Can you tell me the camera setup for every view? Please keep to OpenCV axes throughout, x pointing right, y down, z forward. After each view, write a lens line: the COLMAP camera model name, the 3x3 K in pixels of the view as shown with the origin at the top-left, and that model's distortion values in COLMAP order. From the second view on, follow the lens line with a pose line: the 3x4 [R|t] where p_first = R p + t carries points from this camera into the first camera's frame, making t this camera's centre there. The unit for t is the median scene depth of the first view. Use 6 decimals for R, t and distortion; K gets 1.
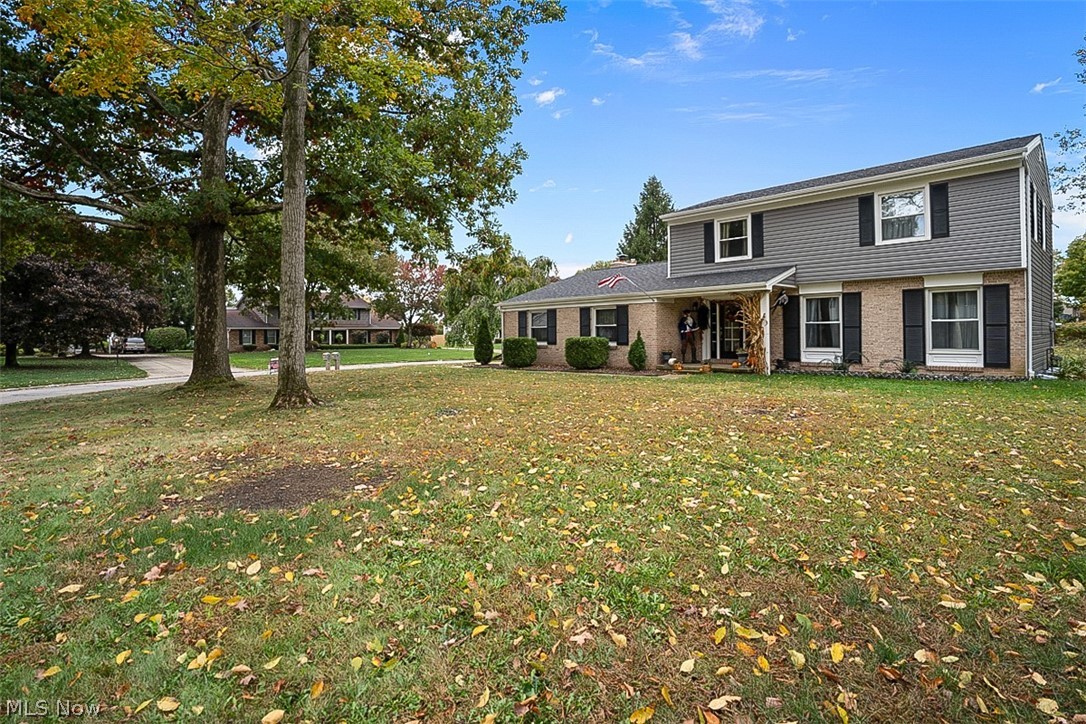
lens RADIAL K [[536.7, 0, 541.3], [0, 536.7, 332.0], [0, 0, 1]] dist [-0.001430, 0.000126]
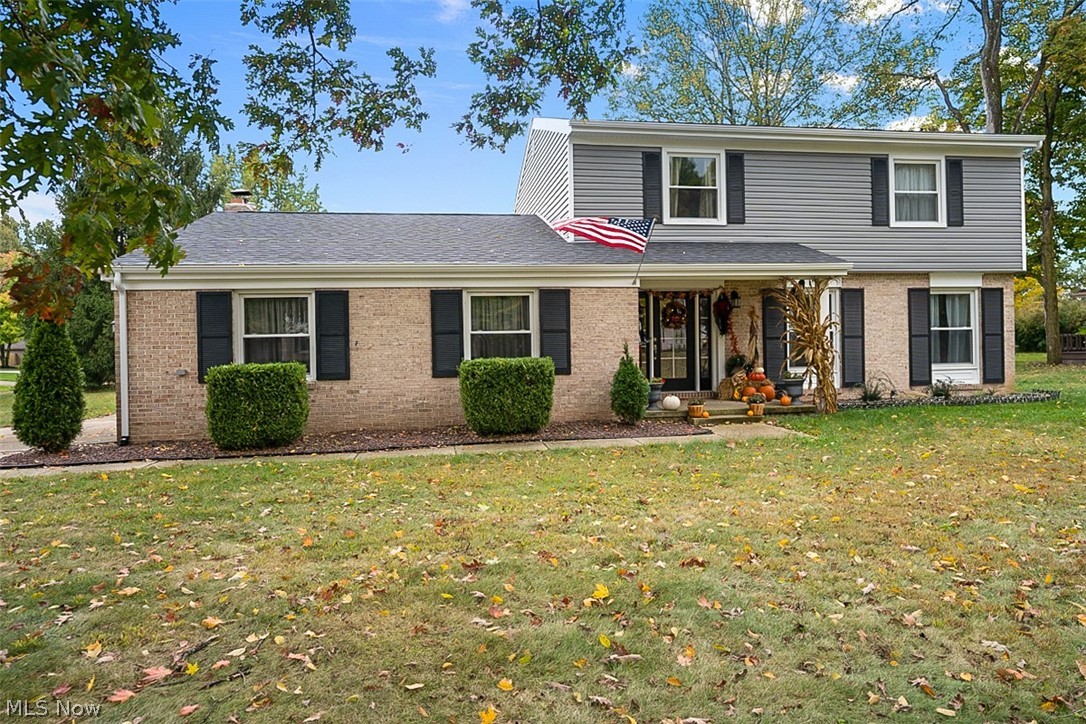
lens RADIAL K [[743.8, 0, 564.0], [0, 743.8, 348.2], [0, 0, 1]] dist [-0.004303, 0.003126]
pose [[0.570277, -0.003372, 0.821446, -0.424483], [0.011266, 0.999930, -0.003717, 0.004686], [-0.821375, 0.011374, 0.570274, 0.701456]]
